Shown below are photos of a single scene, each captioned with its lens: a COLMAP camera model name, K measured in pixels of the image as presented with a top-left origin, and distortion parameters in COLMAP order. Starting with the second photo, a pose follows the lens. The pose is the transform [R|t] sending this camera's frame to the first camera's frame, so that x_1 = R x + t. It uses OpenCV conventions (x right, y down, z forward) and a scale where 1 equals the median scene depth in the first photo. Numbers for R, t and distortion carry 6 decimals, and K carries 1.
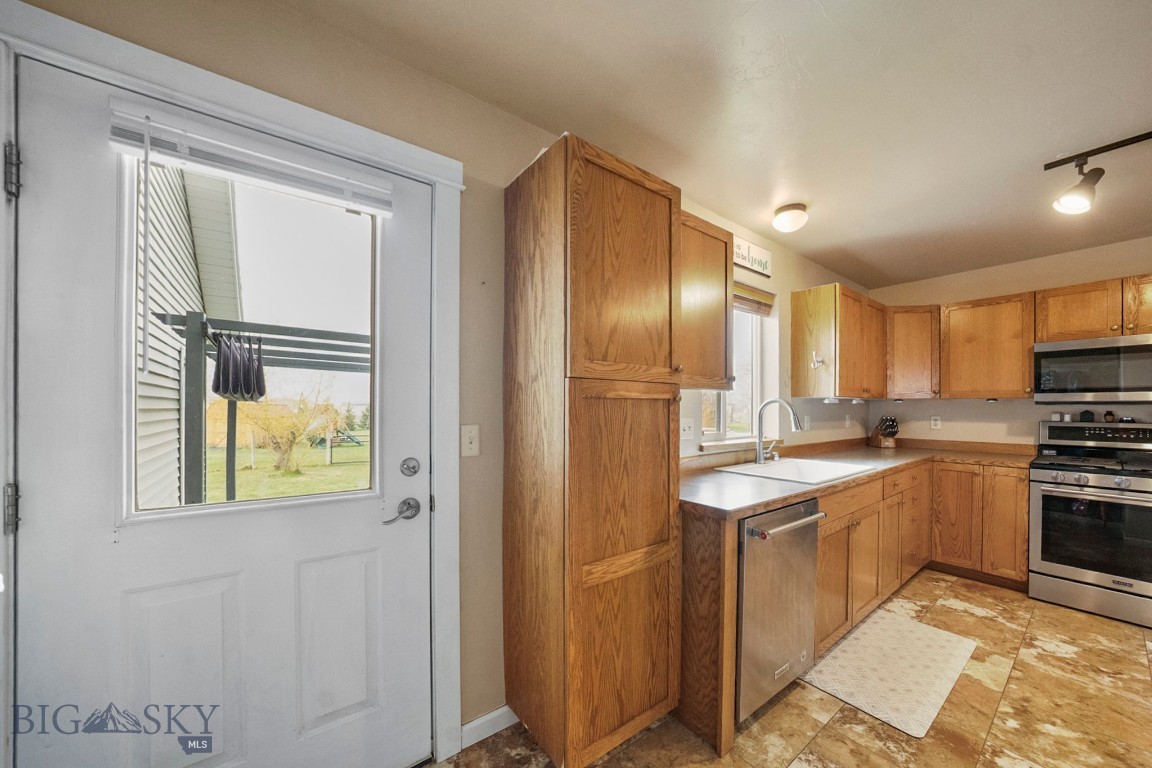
lens RADIAL K [[404.8, 0, 557.7], [0, 404.8, 414.1], [0, 0, 1]] dist [-0.013256, 0.002222]
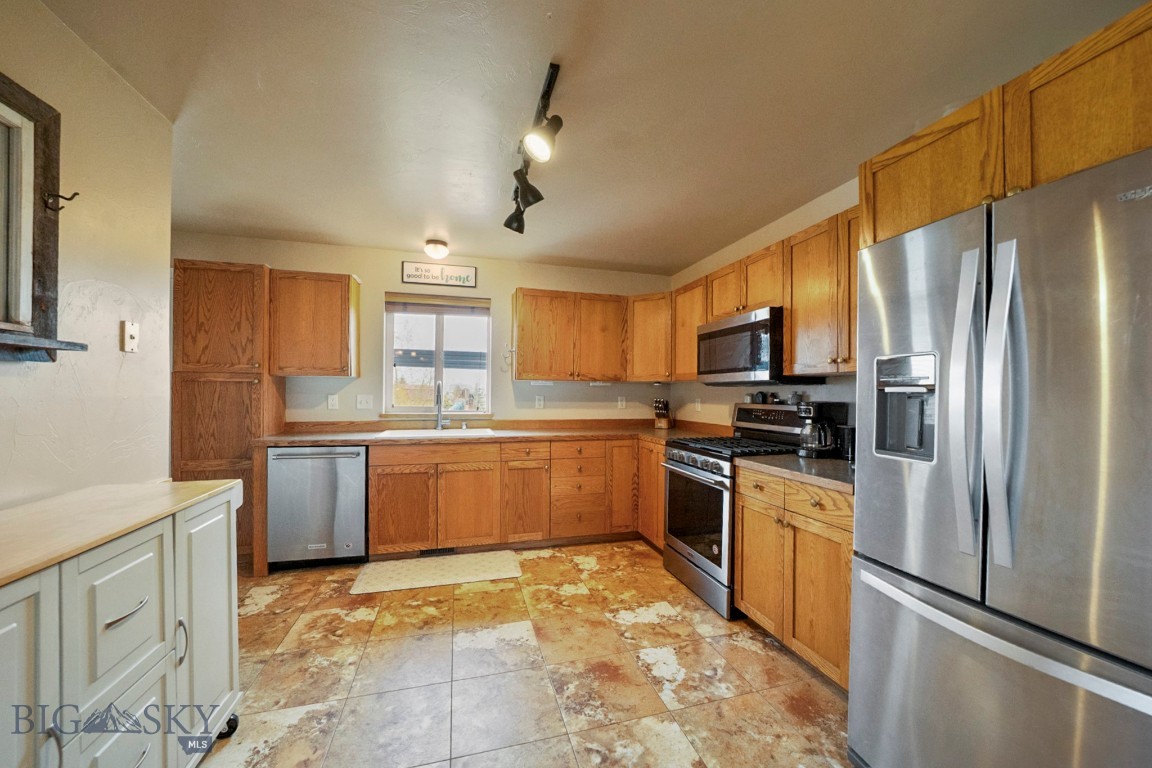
lens RADIAL K [[427.6, 0, 582.6], [0, 427.6, 397.7], [0, 0, 1]] dist [-0.020487, 0.001050]
pose [[0.932248, 0.008509, -0.361719, 1.758414], [-0.012338, 0.999890, -0.008276, 0.025819], [0.361609, 0.012178, 0.932250, -0.181413]]
